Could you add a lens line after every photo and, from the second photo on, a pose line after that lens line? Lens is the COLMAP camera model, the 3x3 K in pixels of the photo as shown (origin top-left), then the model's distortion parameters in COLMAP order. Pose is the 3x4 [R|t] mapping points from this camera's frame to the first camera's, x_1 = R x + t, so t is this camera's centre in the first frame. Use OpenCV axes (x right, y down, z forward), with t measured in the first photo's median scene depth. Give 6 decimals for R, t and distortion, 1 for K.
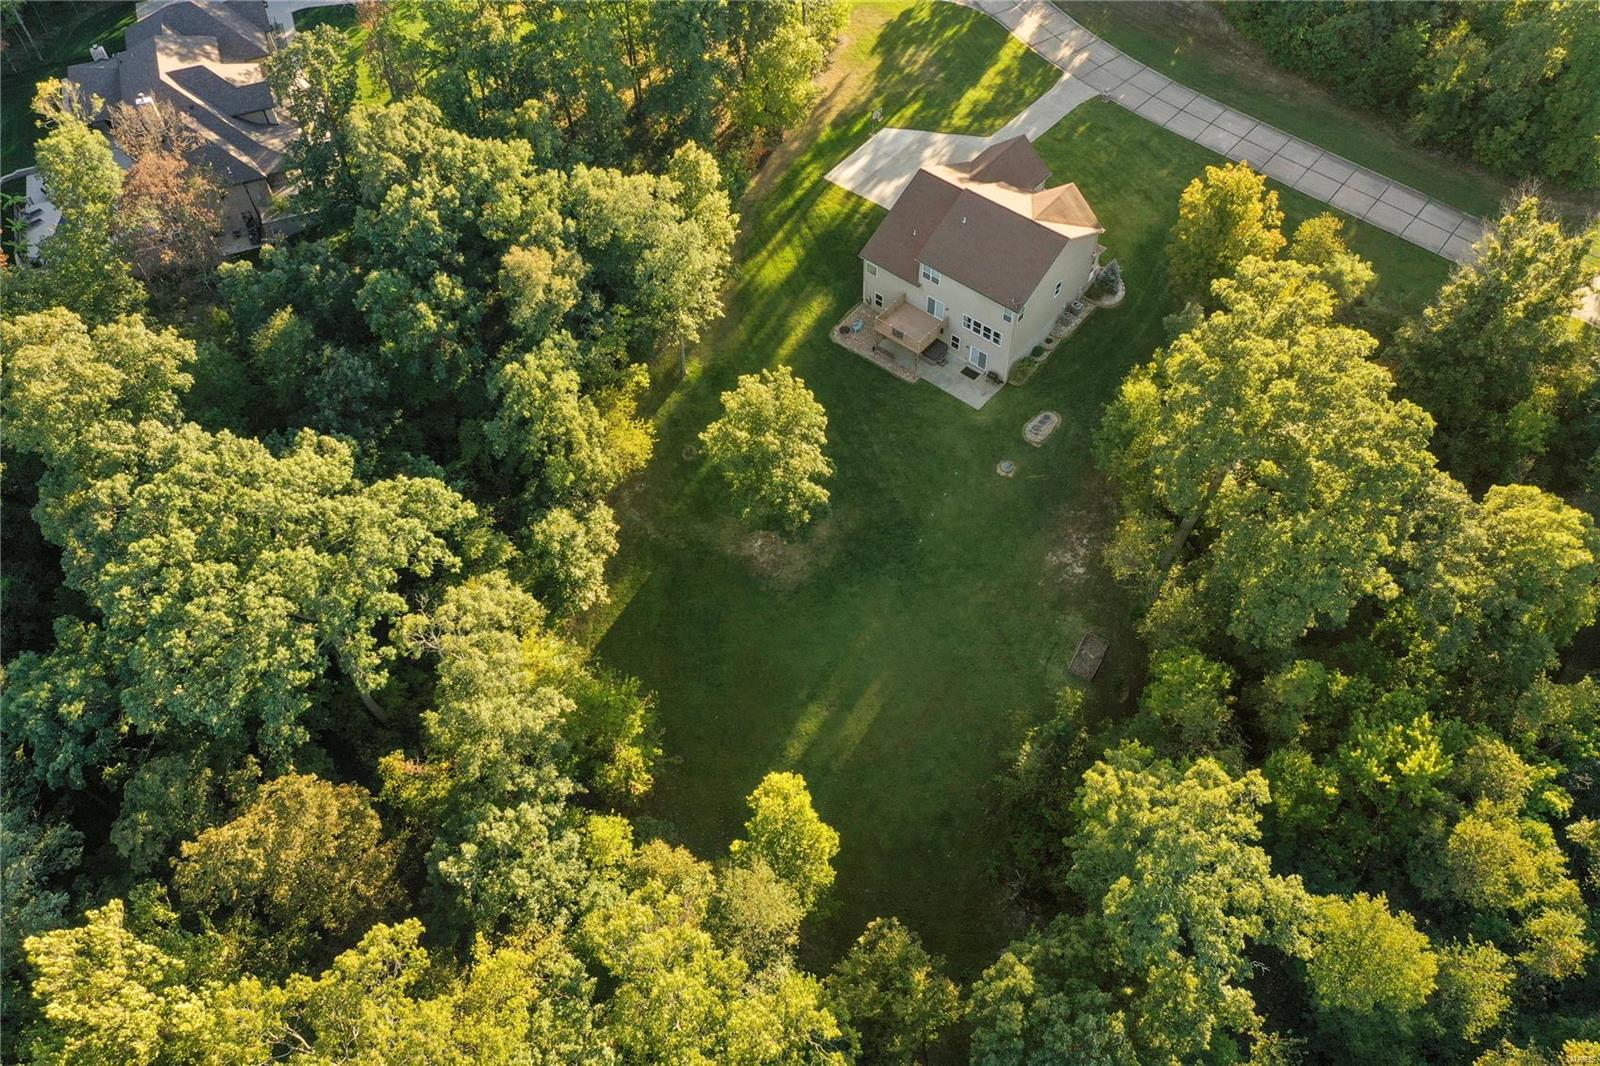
lens RADIAL K [[1267.4, 0, 800.0], [0, 1267.4, 533.0], [0, 0, 1]] dist [-0.011654, -0.007625]
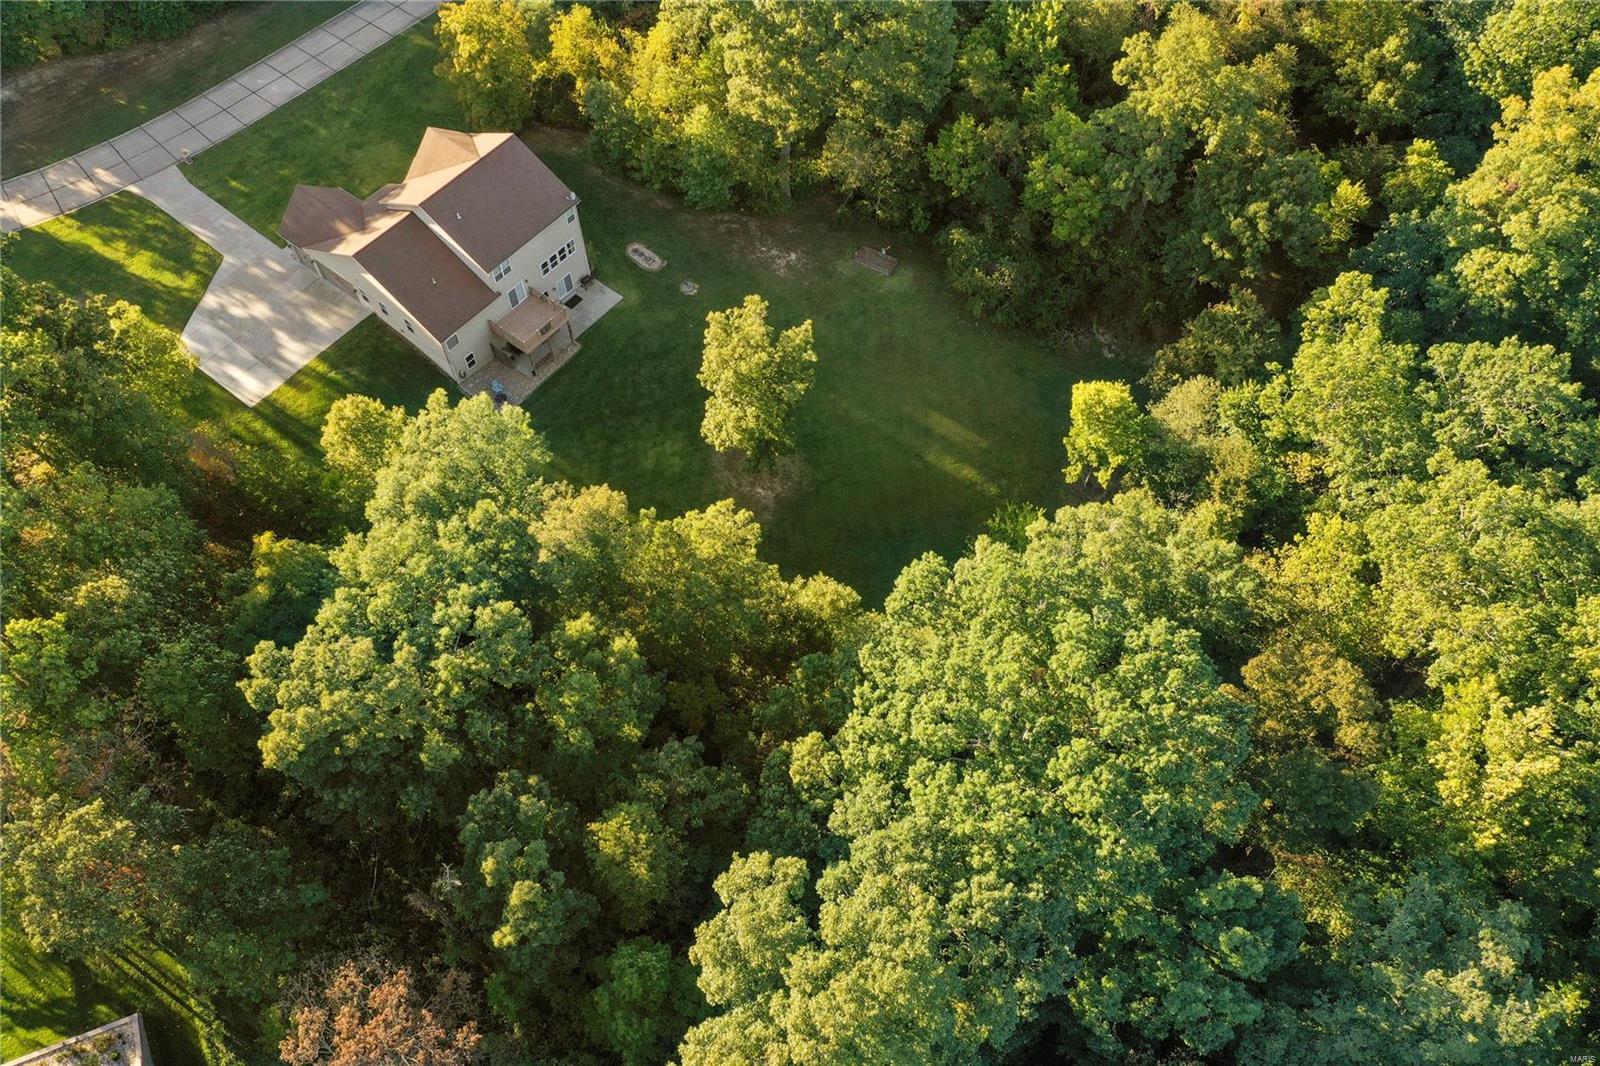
lens RADIAL K [[1260.7, 0, 800.0], [0, 1260.7, 533.0], [0, 0, 1]] dist [0.001883, 0.009669]
pose [[-0.031266, -0.826827, 0.561586, -0.574627], [0.810415, 0.307890, 0.498429, -0.418383], [-0.585021, 0.470702, 0.660447, 0.330168]]
